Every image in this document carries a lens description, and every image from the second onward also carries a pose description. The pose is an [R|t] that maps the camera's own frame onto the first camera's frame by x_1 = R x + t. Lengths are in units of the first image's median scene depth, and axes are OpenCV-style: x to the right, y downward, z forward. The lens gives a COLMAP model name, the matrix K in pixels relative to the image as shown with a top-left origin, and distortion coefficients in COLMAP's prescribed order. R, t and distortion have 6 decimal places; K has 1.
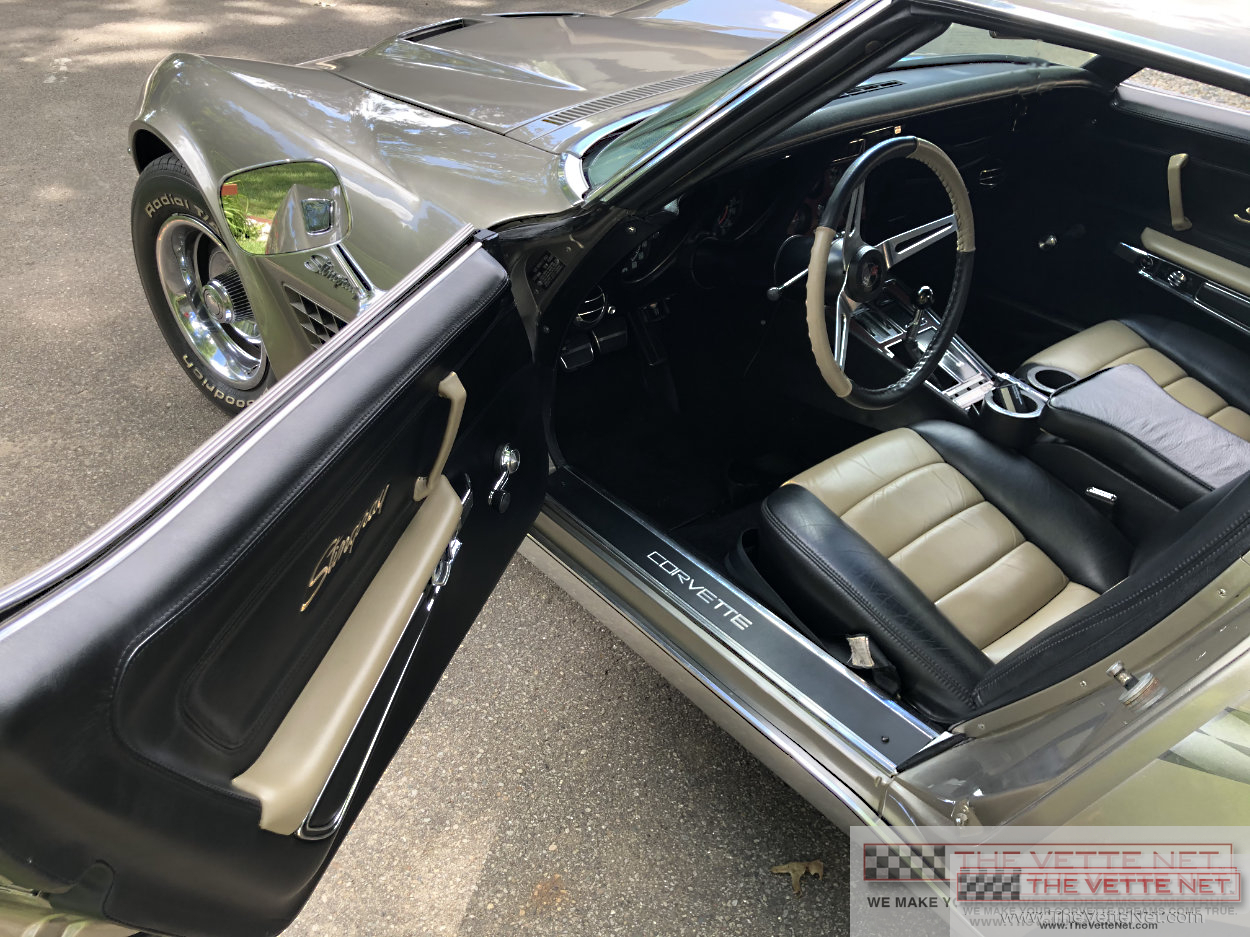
lens RADIAL K [[1008.5, 0, 625.0], [0, 1008.5, 468.5], [0, 0, 1]] dist [0.002164, 0.000321]
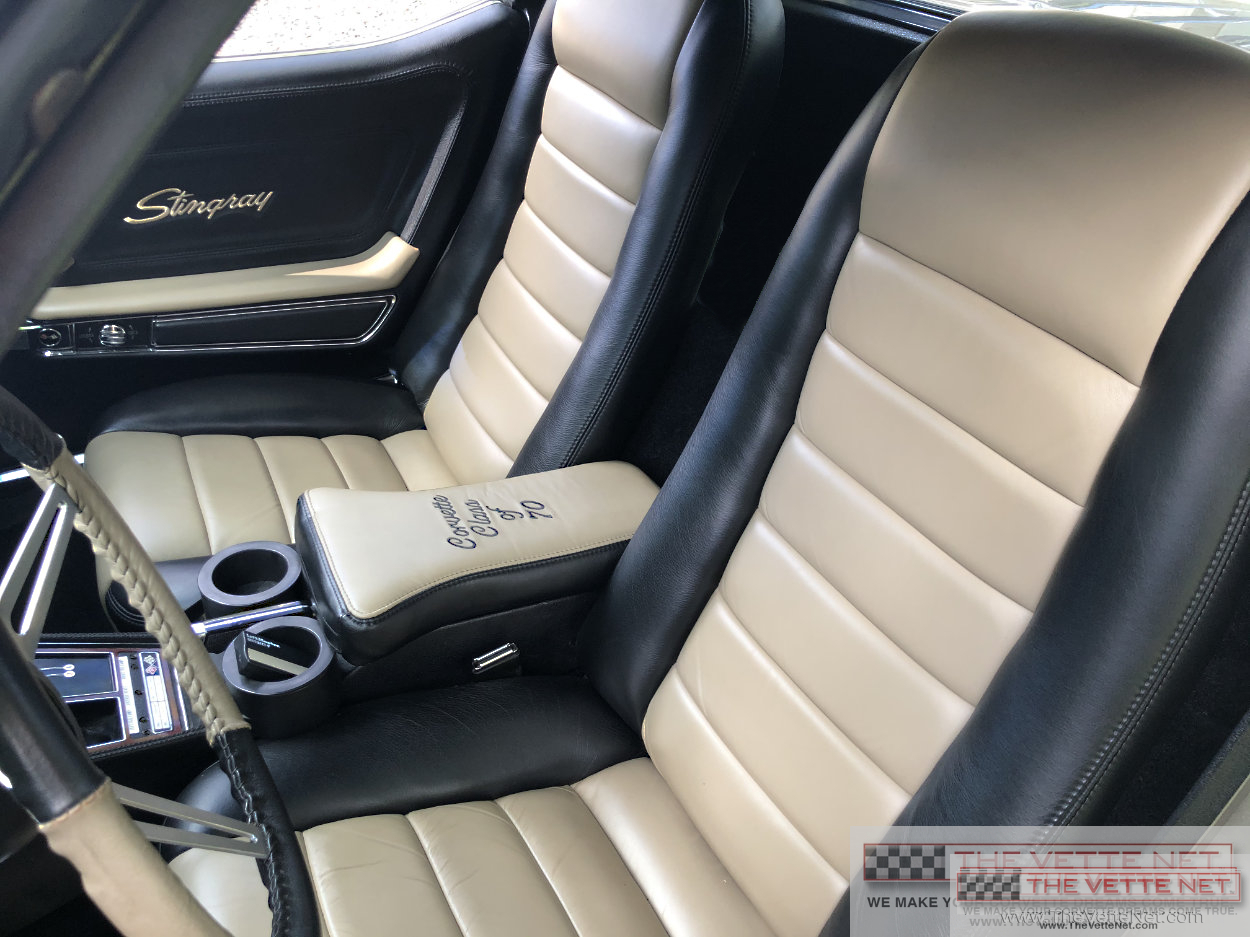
lens RADIAL K [[1008.5, 0, 625.0], [0, 1008.5, 468.5], [0, 0, 1]] dist [0.002164, 0.000321]
pose [[0.184832, -0.579937, 0.793417, 0.036294], [0.533594, 0.737185, 0.414531, -0.224811], [-0.825297, 0.346744, 0.445706, 0.472687]]
